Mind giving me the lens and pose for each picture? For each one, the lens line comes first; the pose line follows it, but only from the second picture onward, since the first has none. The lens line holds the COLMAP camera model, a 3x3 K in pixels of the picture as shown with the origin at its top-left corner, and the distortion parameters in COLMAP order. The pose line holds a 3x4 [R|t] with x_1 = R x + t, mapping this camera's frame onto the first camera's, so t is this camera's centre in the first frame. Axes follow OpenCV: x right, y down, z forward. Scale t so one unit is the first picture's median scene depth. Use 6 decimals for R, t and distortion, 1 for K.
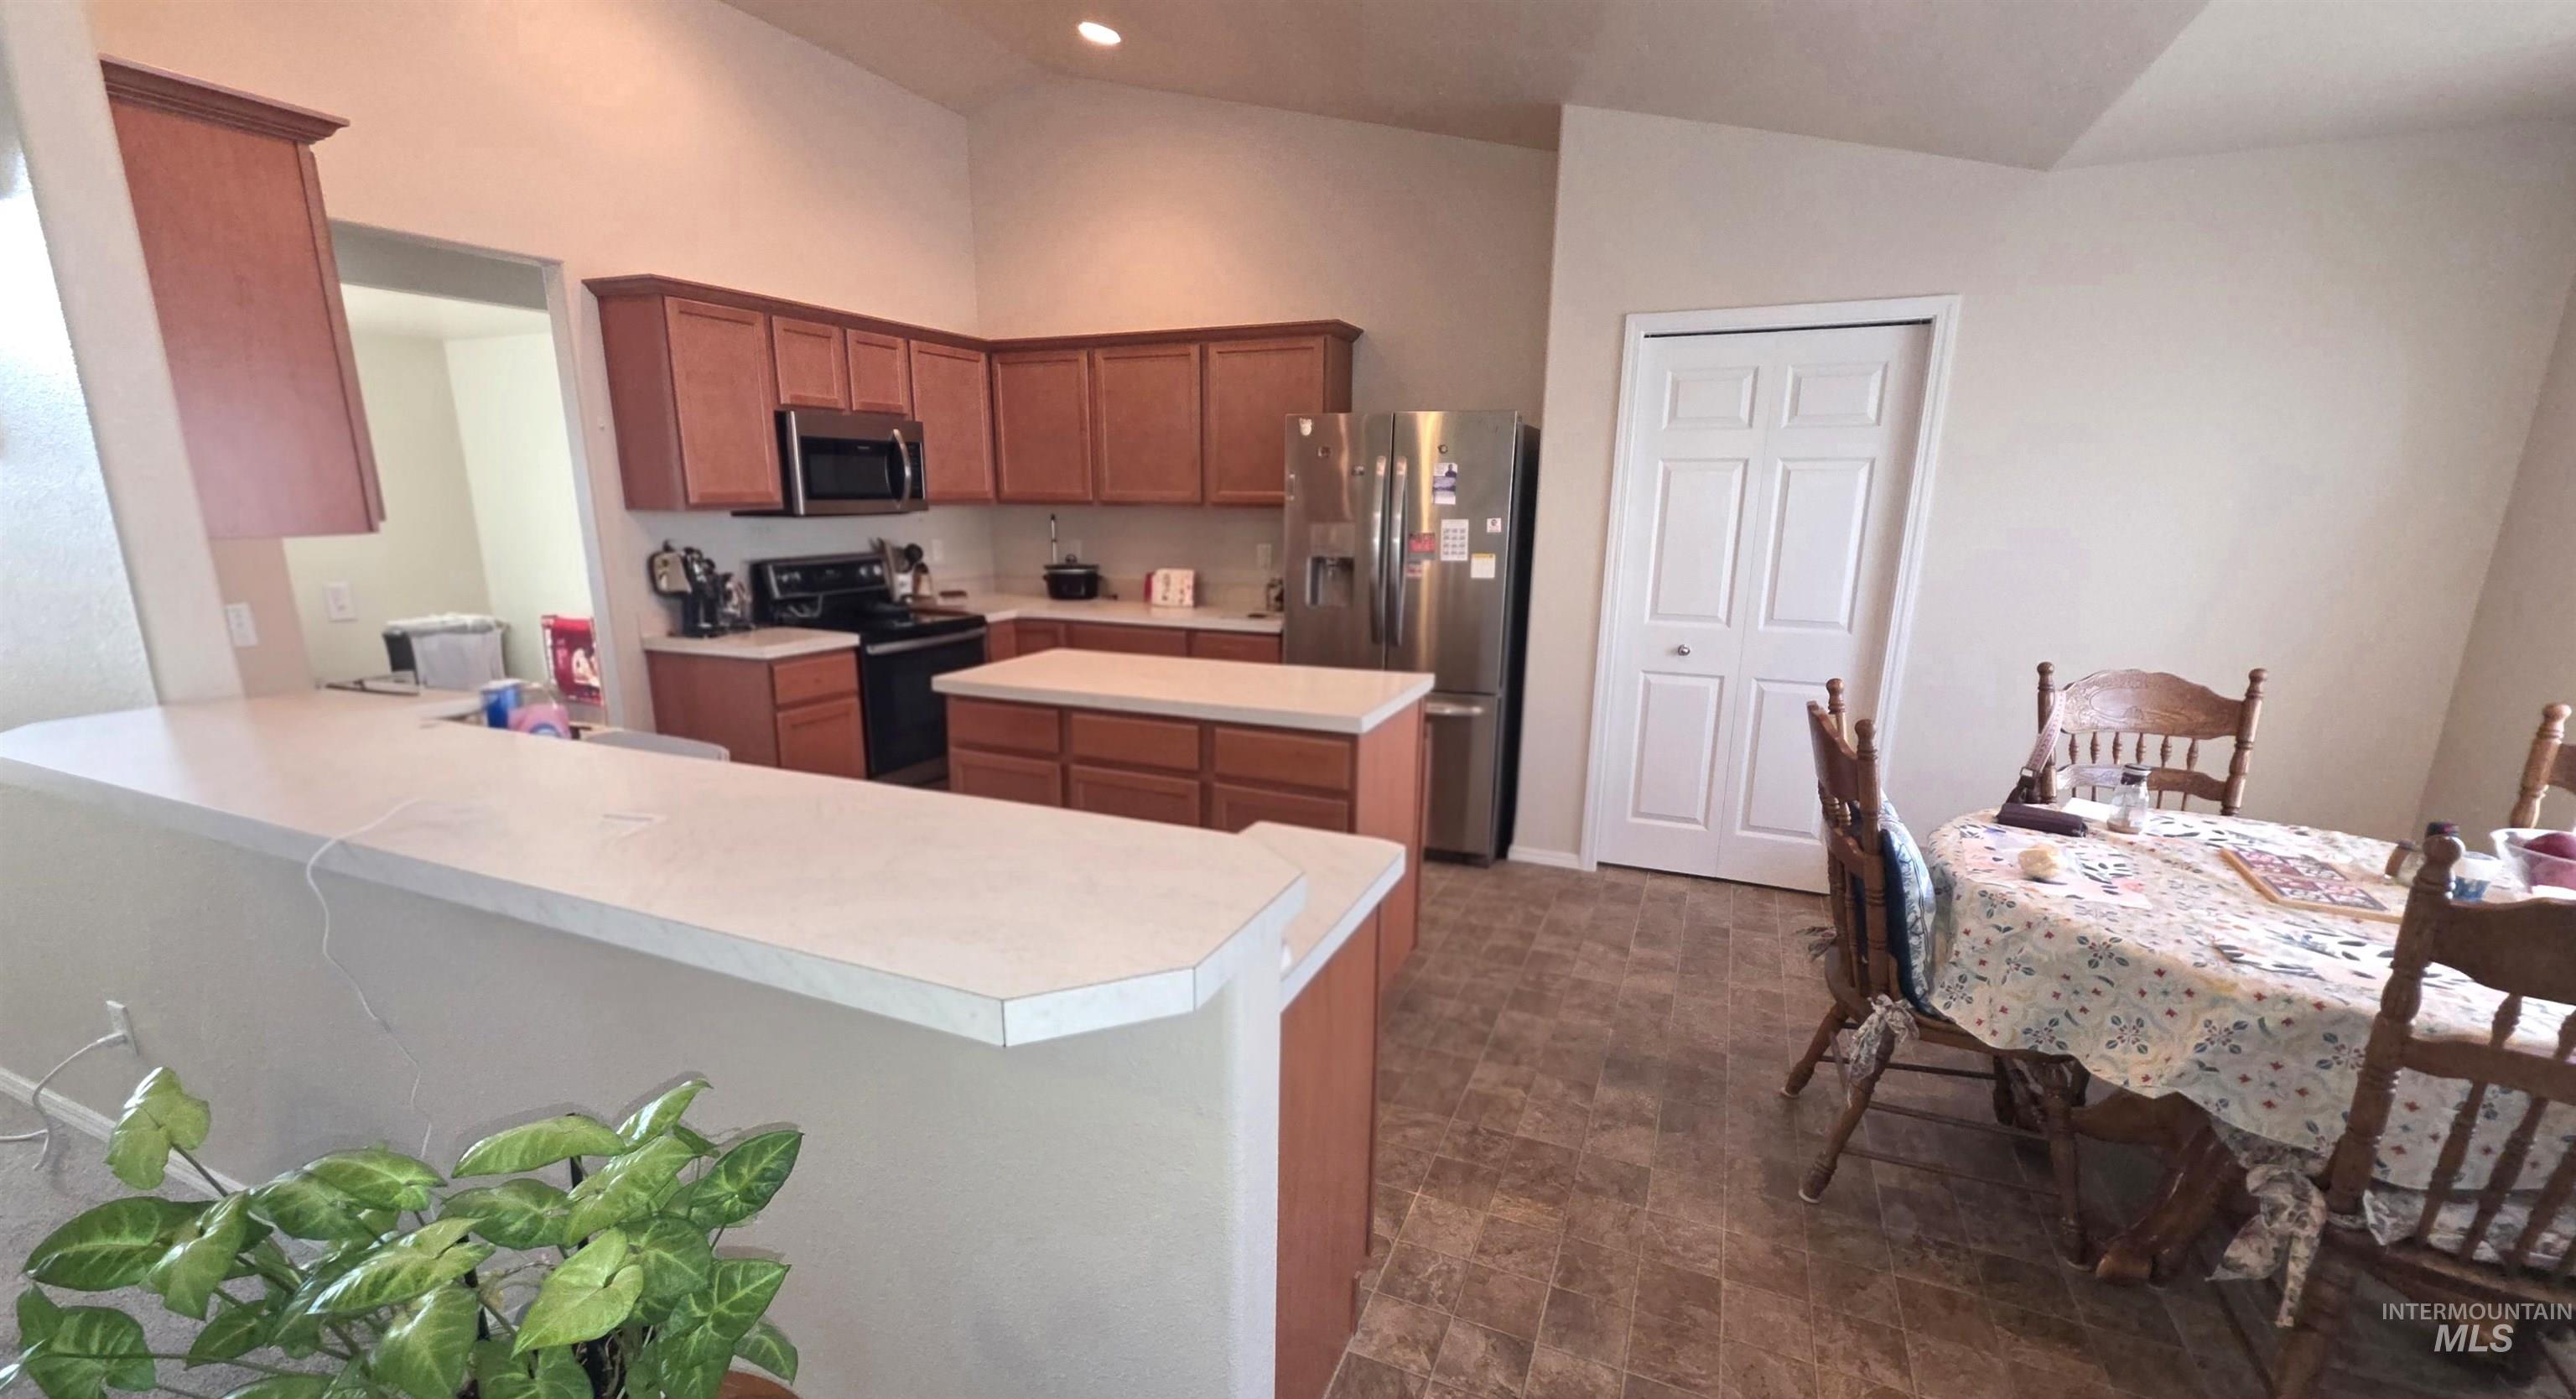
lens RADIAL K [[1018.4, 0, 1258.2], [0, 1018.4, 710.2], [0, 0, 1]] dist [0.002717, 0.000614]
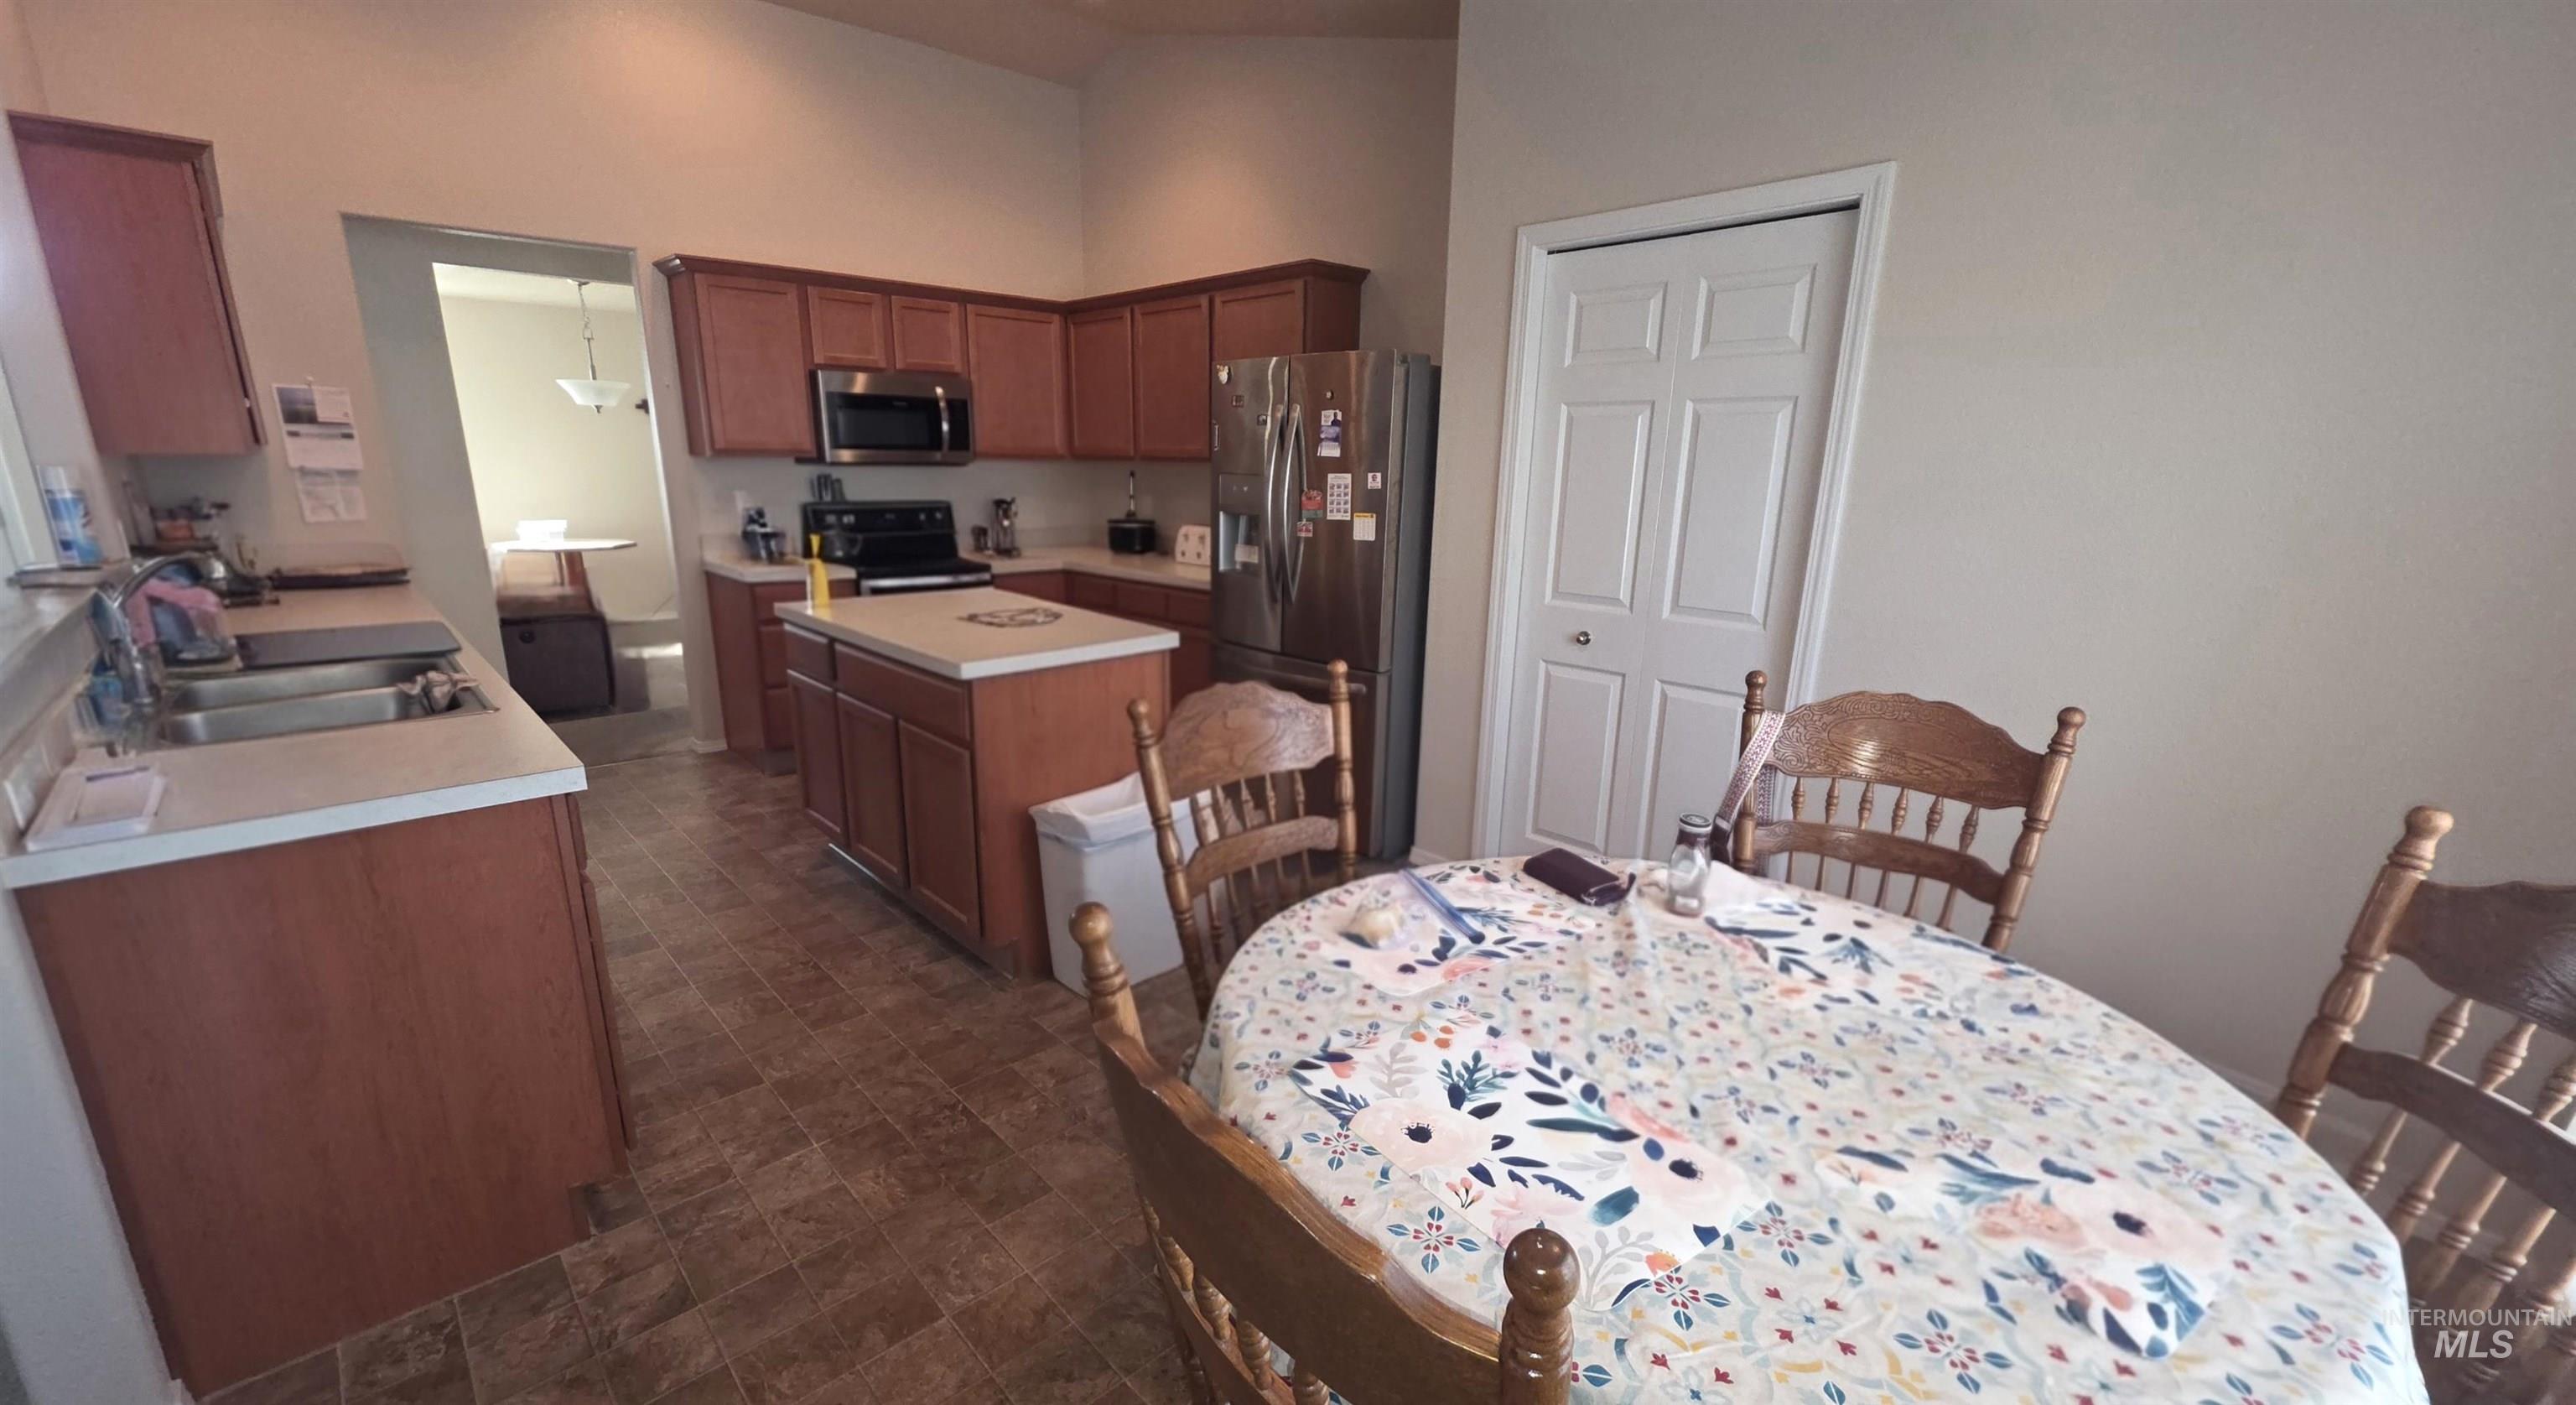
lens RADIAL K [[1018.5, 0, 1298.5], [0, 1018.5, 706.0], [0, 0, 1]] dist [0.002717, 0.000614]
pose [[0.920565, 0.101161, -0.377263, 0.545451], [-0.094183, 0.994869, 0.036951, -0.013619], [0.379065, 0.001516, 0.925369, 0.162850]]
